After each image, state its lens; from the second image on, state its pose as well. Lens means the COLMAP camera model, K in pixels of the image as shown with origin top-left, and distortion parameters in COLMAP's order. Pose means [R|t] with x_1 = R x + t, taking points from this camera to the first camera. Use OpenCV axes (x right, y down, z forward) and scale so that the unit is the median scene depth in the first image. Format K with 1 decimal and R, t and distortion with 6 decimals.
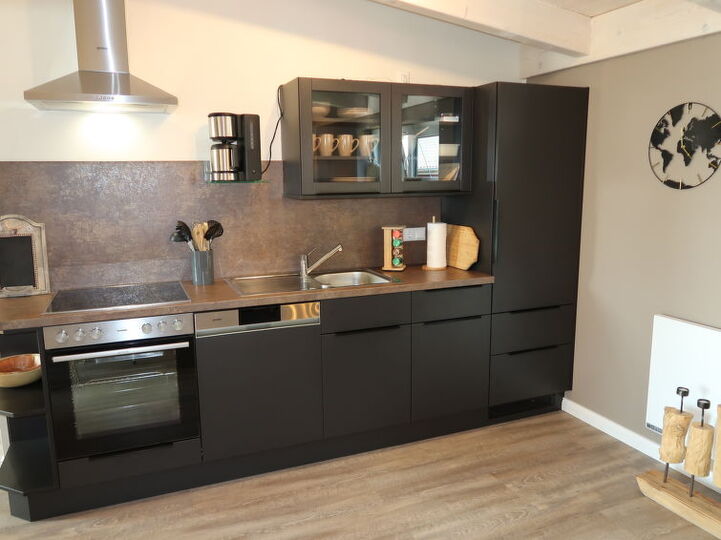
lens RADIAL K [[565.9, 0, 362.7], [0, 565.9, 269.1], [0, 0, 1]] dist [-0.006761, 0.001684]
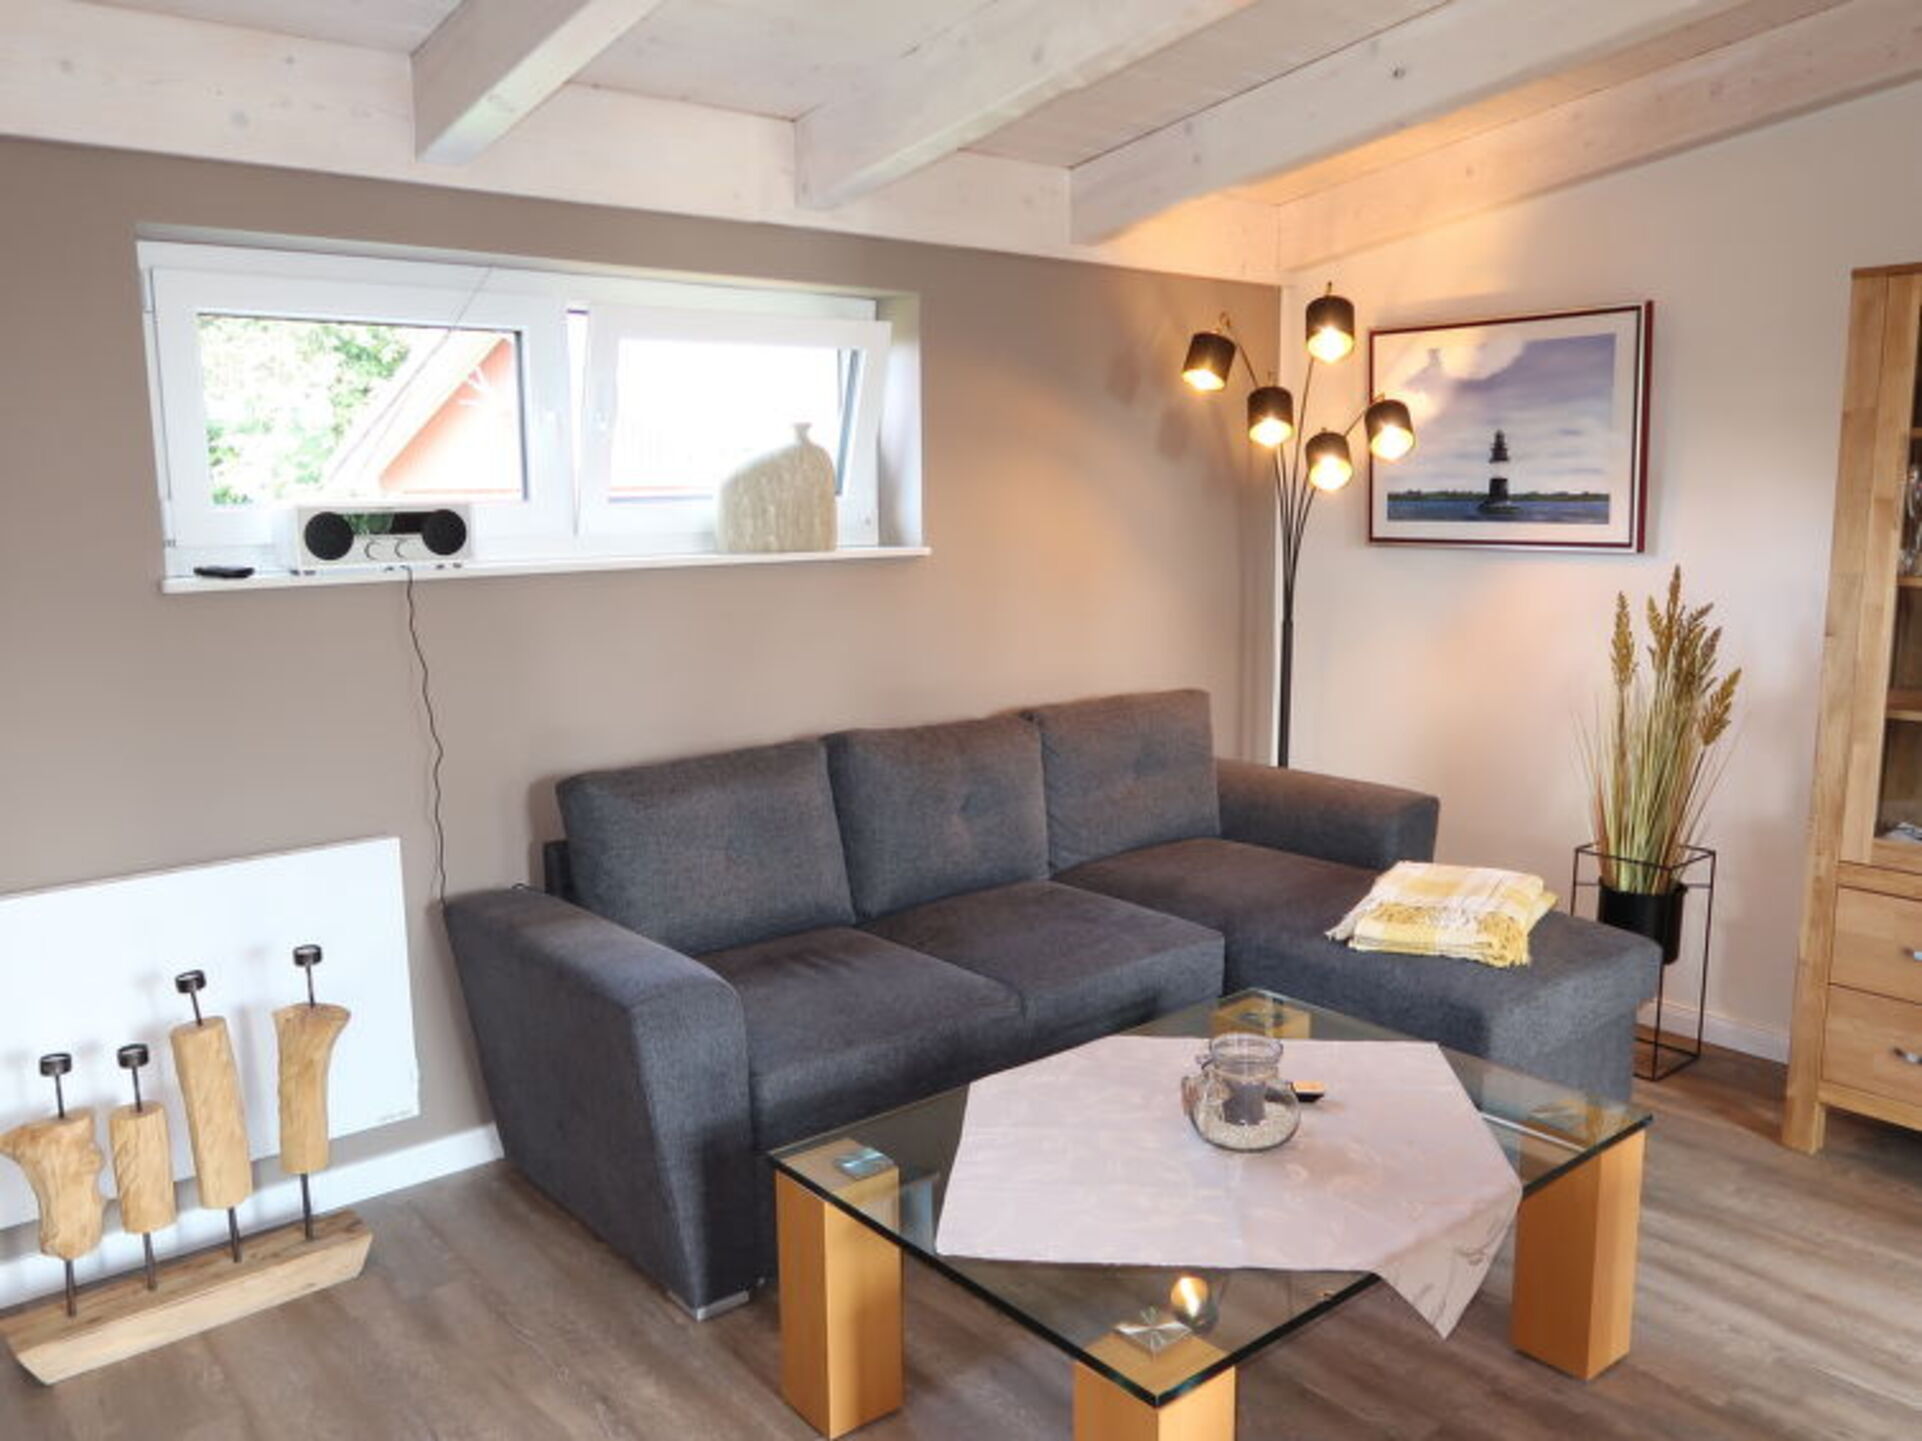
lens RADIAL K [[1508.6, 0, 960.4], [0, 1508.6, 719.0], [0, 0, 1]] dist [-0.006761, 0.001684]
pose [[-0.305670, -0.131617, 0.942997, -0.484195], [0.171391, 0.966616, 0.190469, -0.086665], [-0.936585, 0.219842, -0.272908, 0.566694]]
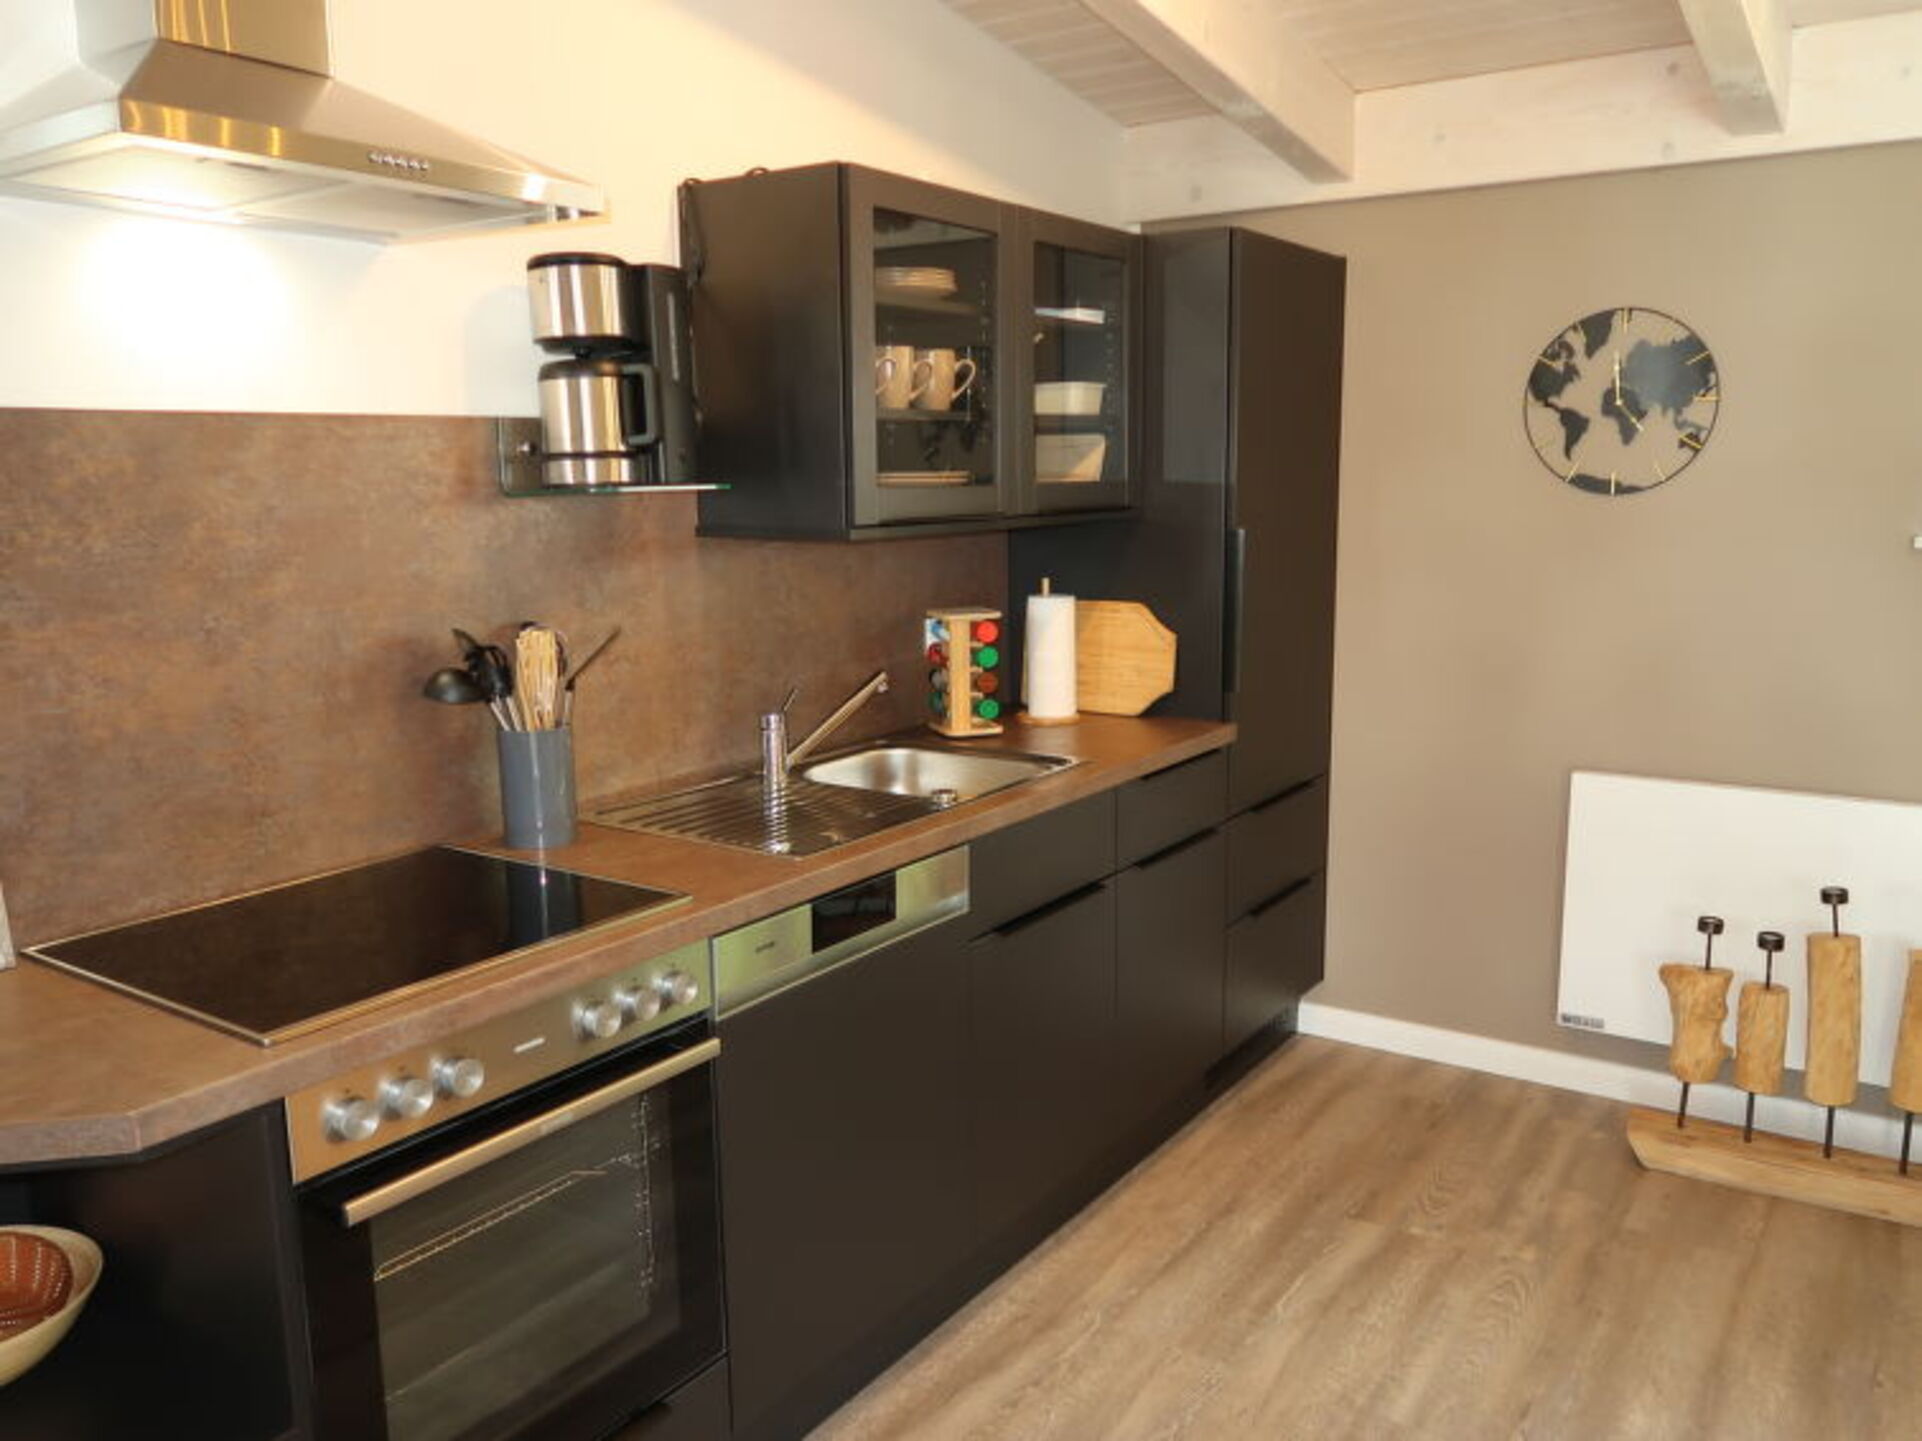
lens RADIAL K [[1508.6, 0, 963.0], [0, 1508.6, 719.8], [0, 0, 1]] dist [-0.006761, 0.001684]
pose [[0.837608, -0.091829, 0.538498, -0.530162], [0.093951, 0.995297, 0.023589, -0.034972], [-0.538132, 0.030834, 0.842296, 0.240531]]
